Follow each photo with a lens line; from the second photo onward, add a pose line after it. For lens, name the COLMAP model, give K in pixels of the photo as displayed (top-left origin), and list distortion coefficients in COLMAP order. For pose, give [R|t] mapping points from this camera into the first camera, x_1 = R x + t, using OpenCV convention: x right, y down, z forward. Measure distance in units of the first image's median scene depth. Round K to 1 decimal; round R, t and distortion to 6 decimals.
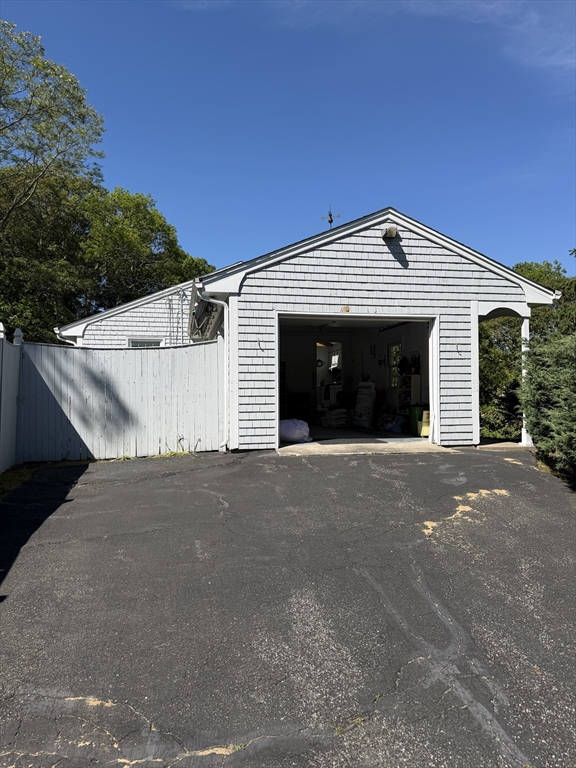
lens RADIAL K [[537.5, 0, 288.0], [0, 537.5, 384.0], [0, 0, 1]] dist [0.080848, -0.091749]
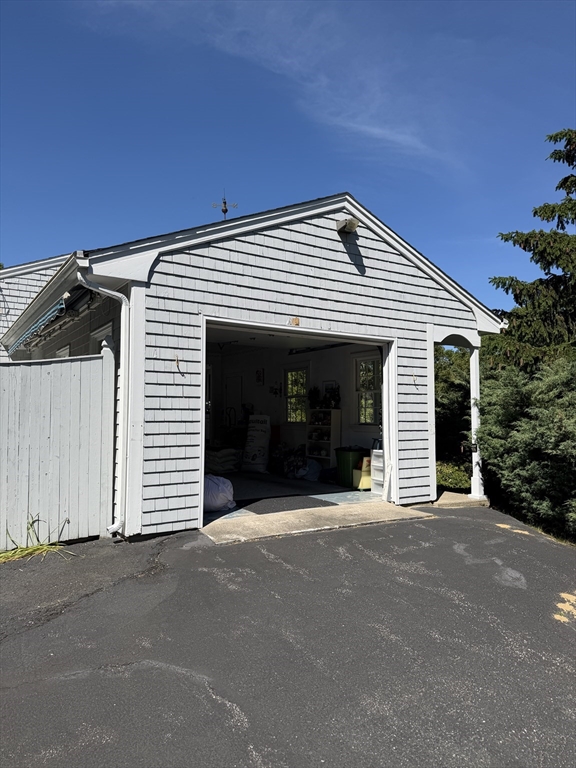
lens RADIAL K [[528.0, 0, 288.0], [0, 528.0, 384.0], [0, 0, 1]] dist [0.129651, -0.240966]
pose [[0.925617, 0.030916, 0.377196, -0.162686], [-0.016648, 0.999019, -0.041028, -0.026135], [-0.378095, 0.031697, 0.925224, 0.346666]]
